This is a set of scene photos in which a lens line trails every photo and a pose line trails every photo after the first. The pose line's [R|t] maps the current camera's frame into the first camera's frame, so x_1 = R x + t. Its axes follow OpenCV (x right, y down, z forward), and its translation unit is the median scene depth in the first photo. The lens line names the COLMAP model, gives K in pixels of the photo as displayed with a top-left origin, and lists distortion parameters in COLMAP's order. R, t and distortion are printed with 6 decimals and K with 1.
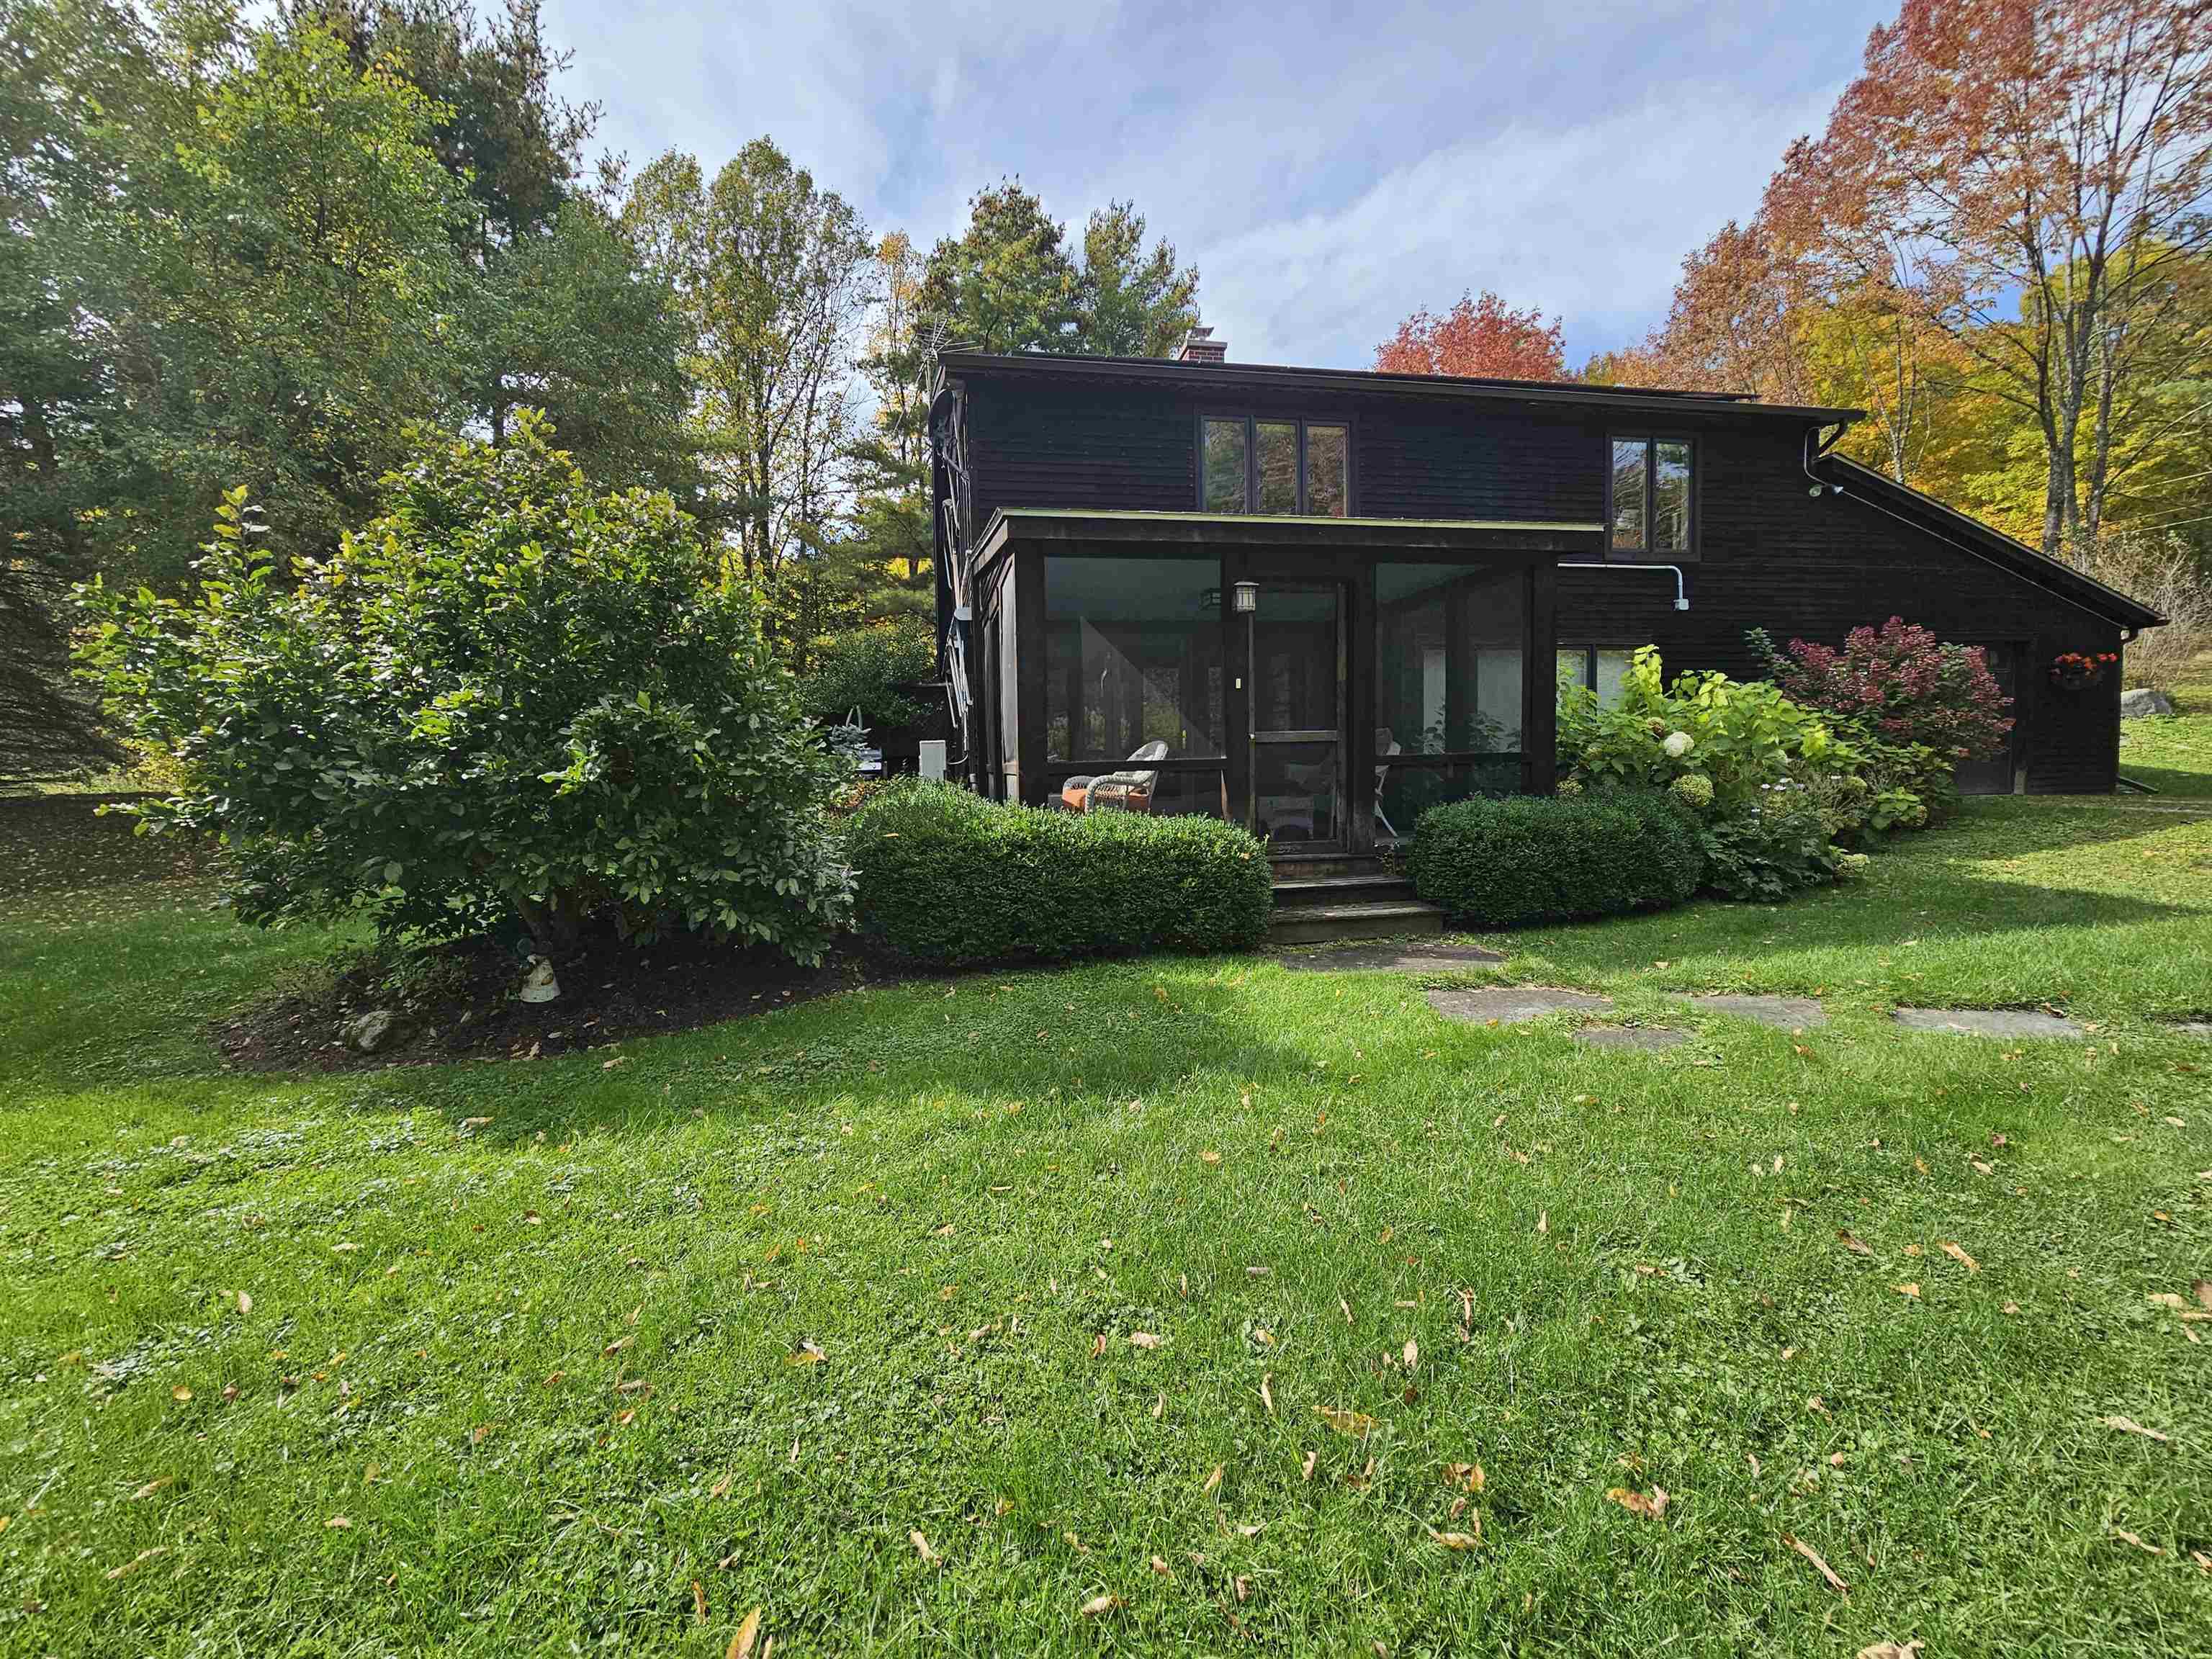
lens RADIAL K [[901.5, 0, 1108.0], [0, 901.5, 822.2], [0, 0, 1]] dist [-0.000475, 0.001374]
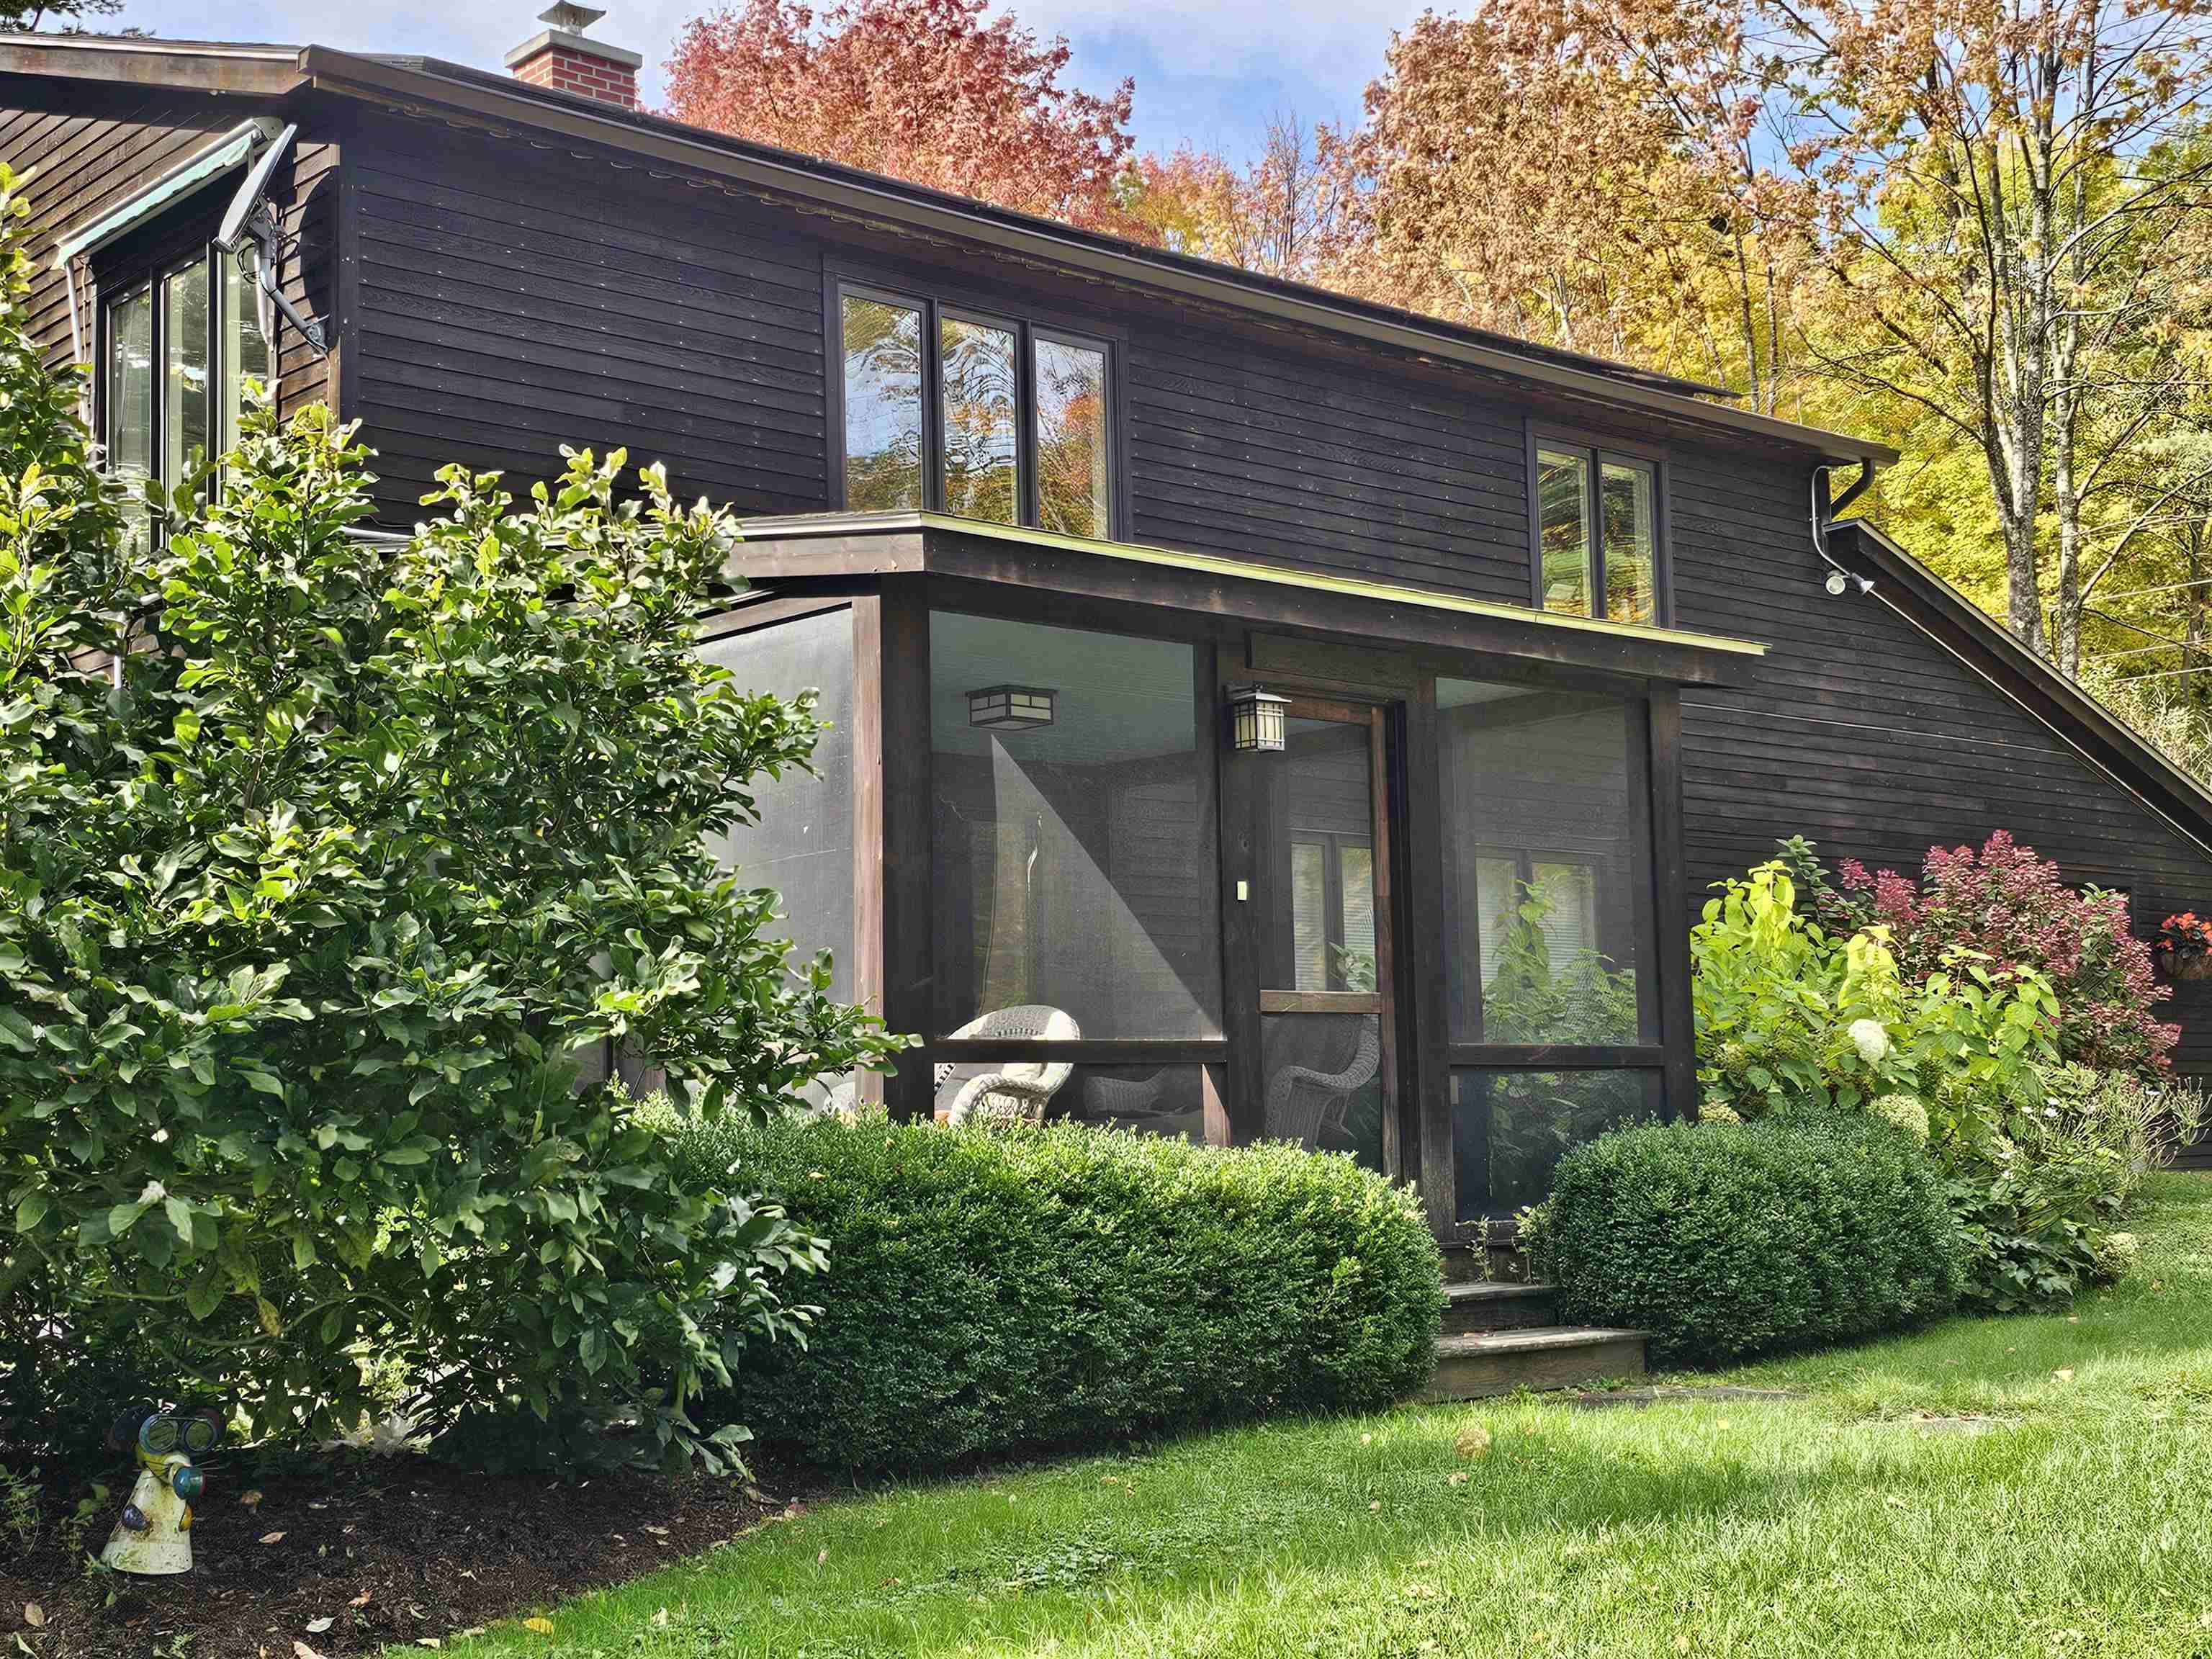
lens RADIAL K [[2840.3, 0, 1109.5], [0, 2840.3, 821.6], [0, 0, 1]] dist [0.100785, 0.000000]
pose [[0.862647, 0.060003, 0.502235, -0.469488], [0.034224, 0.983739, -0.176313, 0.054135], [-0.504648, 0.169285, 0.846566, -0.195561]]
